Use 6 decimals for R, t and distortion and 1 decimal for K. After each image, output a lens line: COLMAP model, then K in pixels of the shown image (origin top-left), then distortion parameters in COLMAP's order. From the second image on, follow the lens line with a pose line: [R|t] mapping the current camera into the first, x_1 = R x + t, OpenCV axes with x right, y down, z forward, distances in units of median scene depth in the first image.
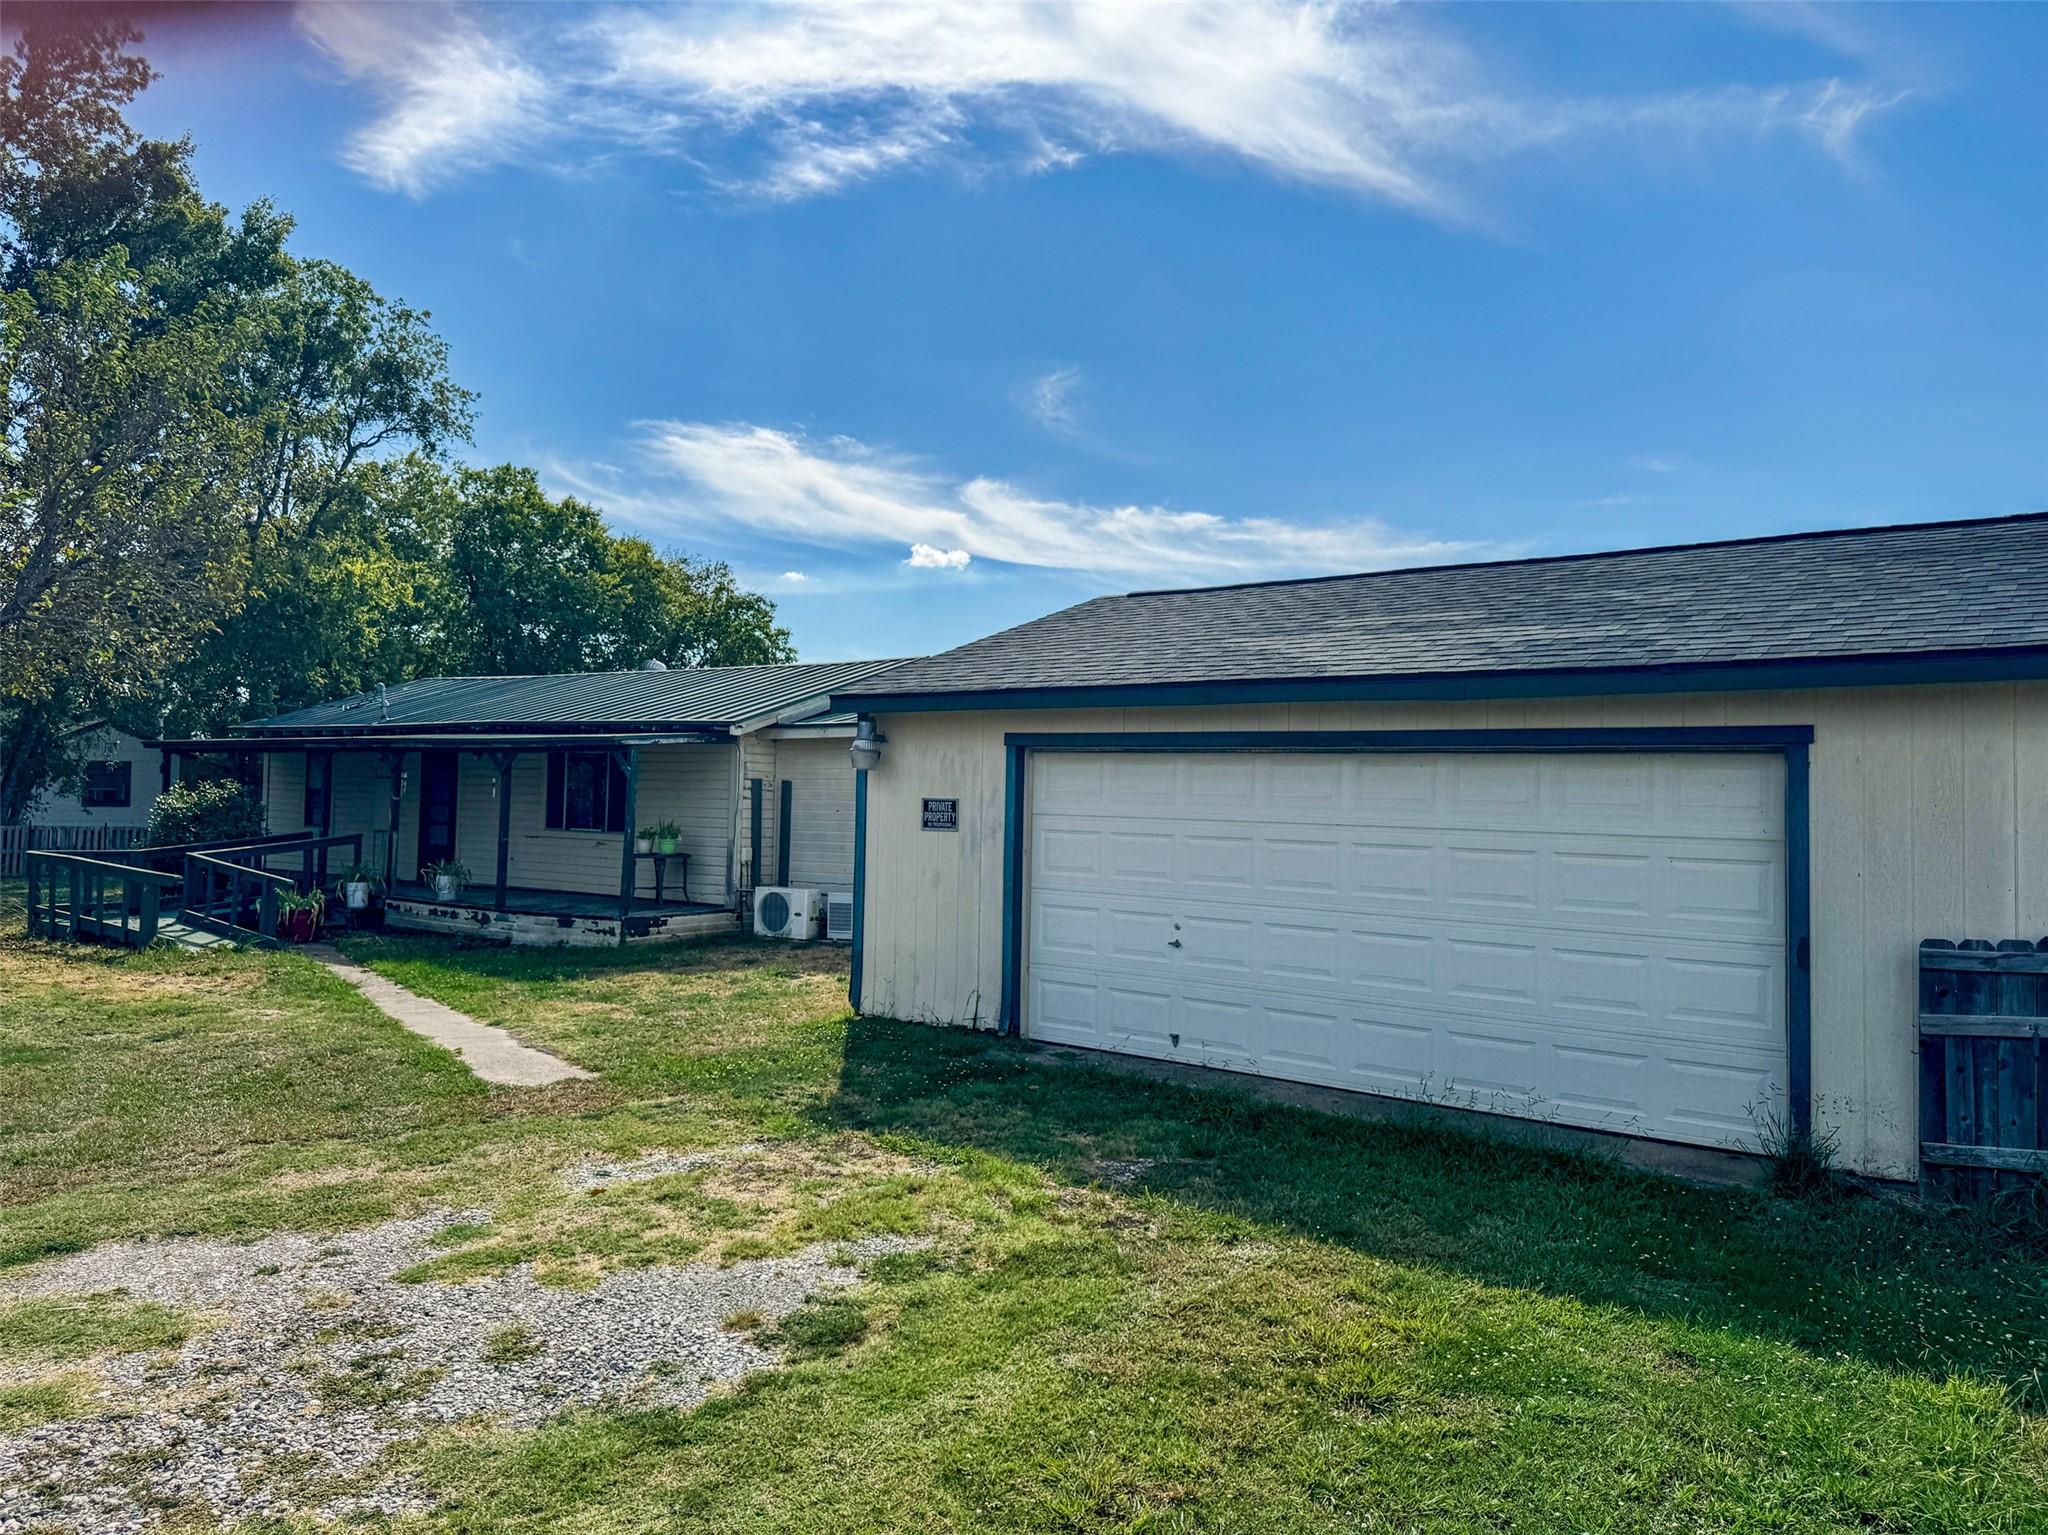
lens RADIAL K [[1412.0, 0, 1007.7], [0, 1412.0, 770.4], [0, 0, 1]] dist [0.020708, -0.030643]
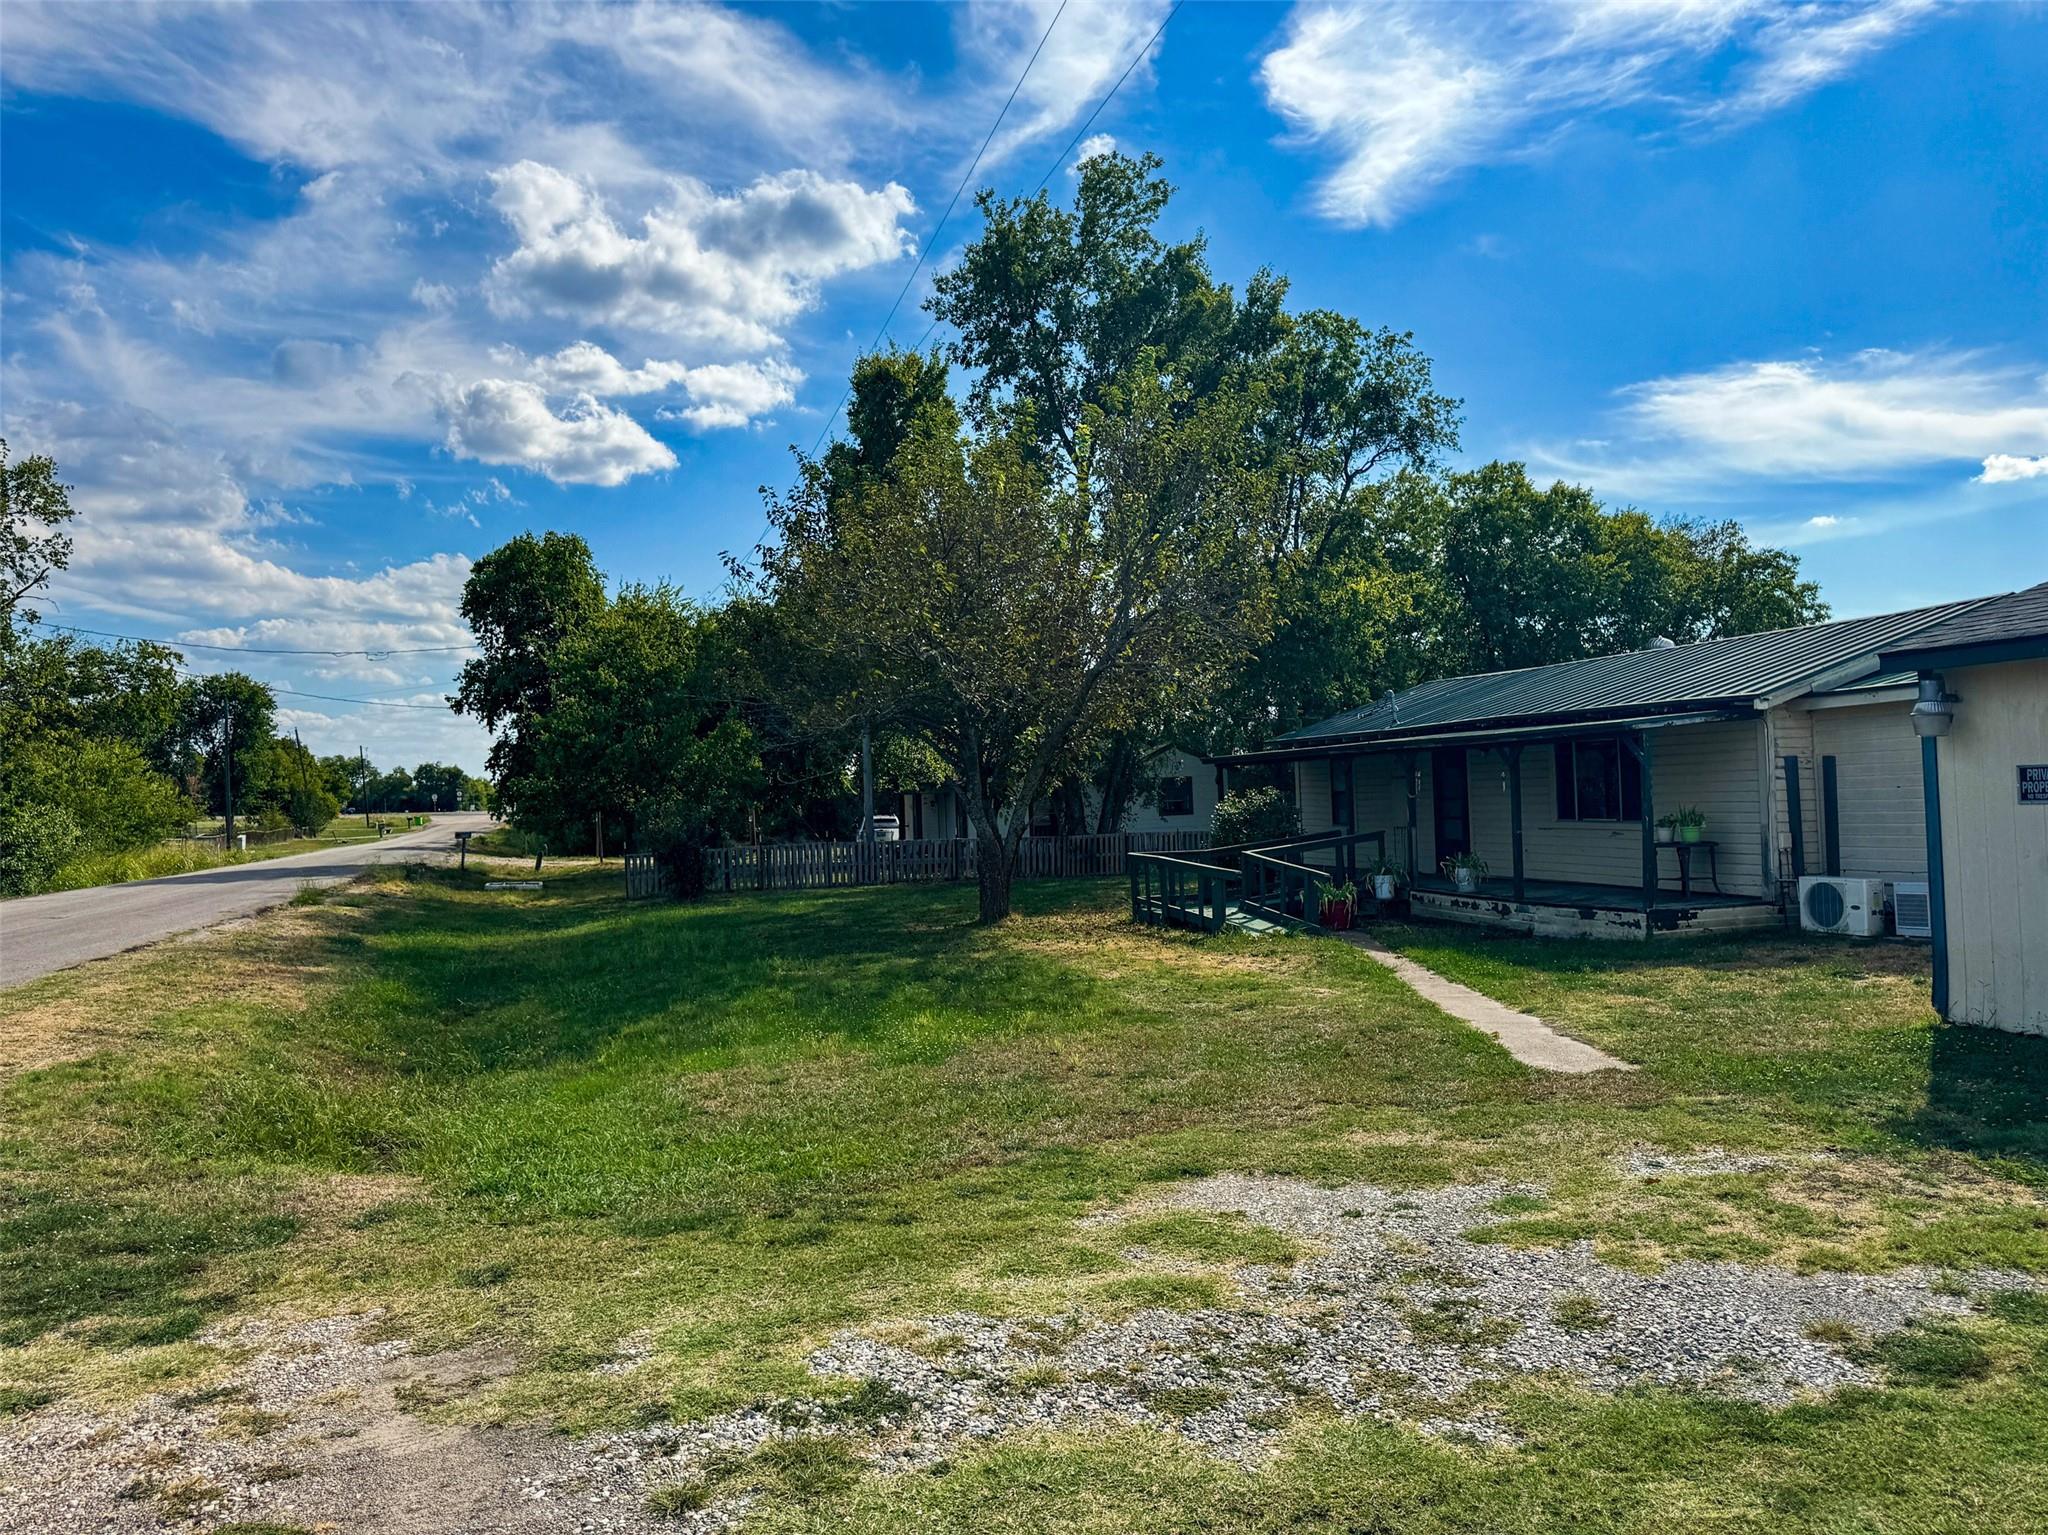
lens RADIAL K [[1412.0, 0, 1013.5], [0, 1412.0, 762.6], [0, 0, 1]] dist [0.020708, -0.030643]
pose [[0.778078, -0.061232, -0.625177, 0.000476], [0.060904, 0.997903, -0.021939, -0.000410], [0.625209, -0.021005, 0.780175, -0.015216]]
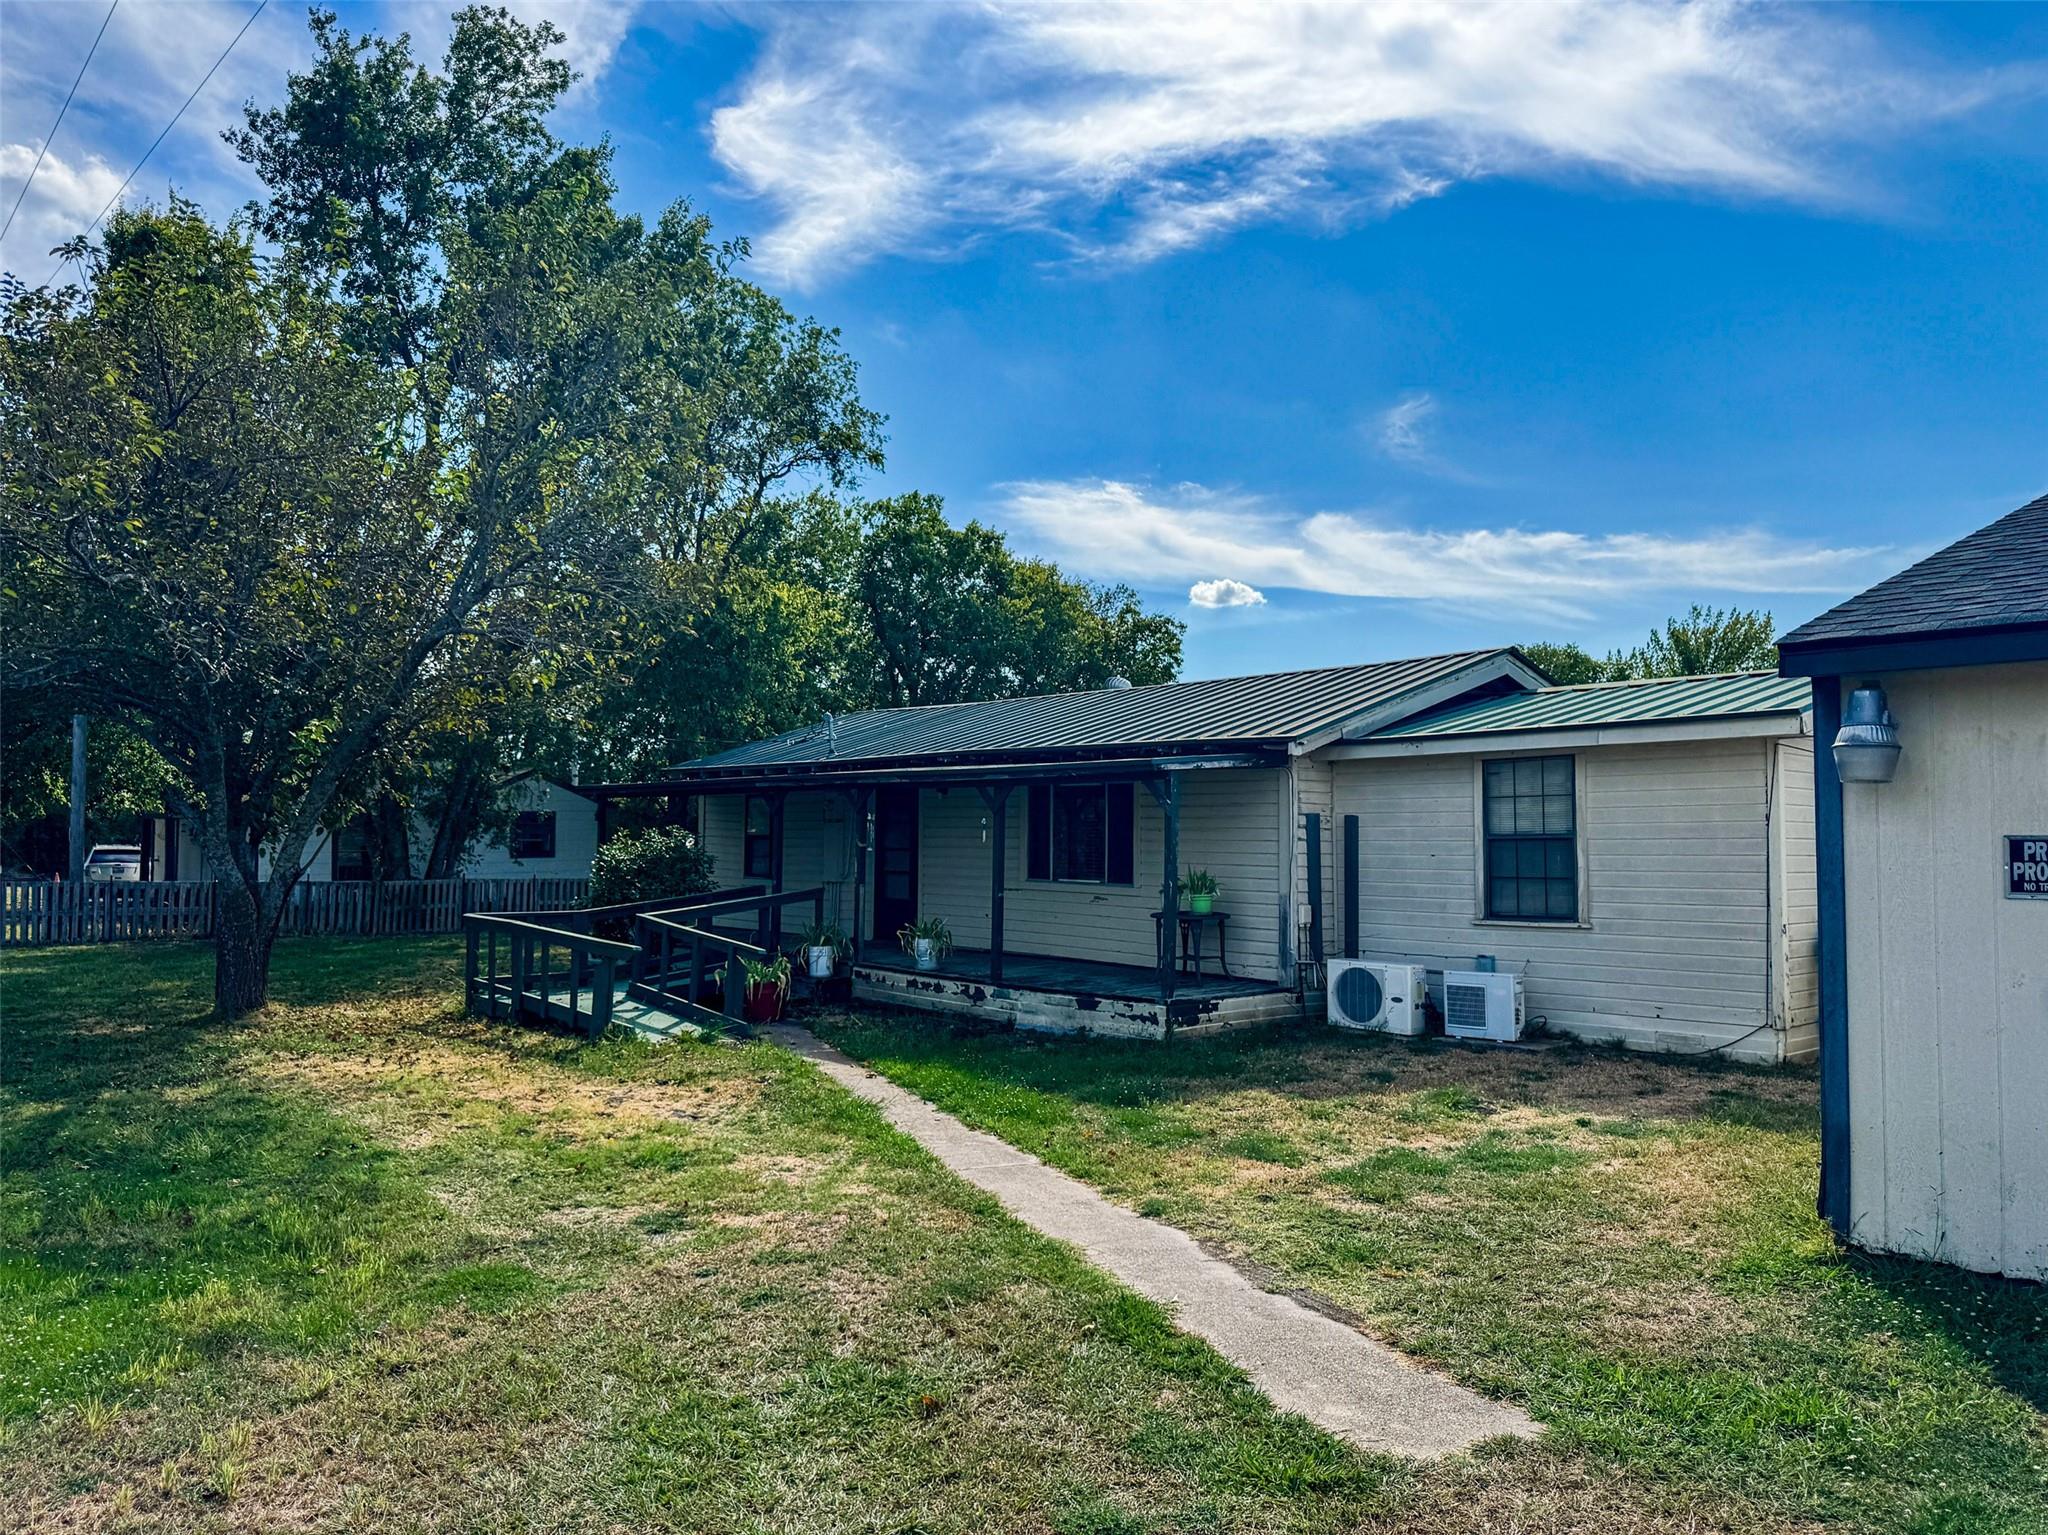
lens RADIAL K [[1412.0, 0, 1034.1], [0, 1412.0, 778.8], [0, 0, 1]] dist [0.020708, -0.030643]
pose [[0.975741, -0.022229, -0.217796, -0.166870], [0.017182, 0.999539, -0.025041, 0.003551], [0.218252, 0.020691, 0.975673, 0.236119]]
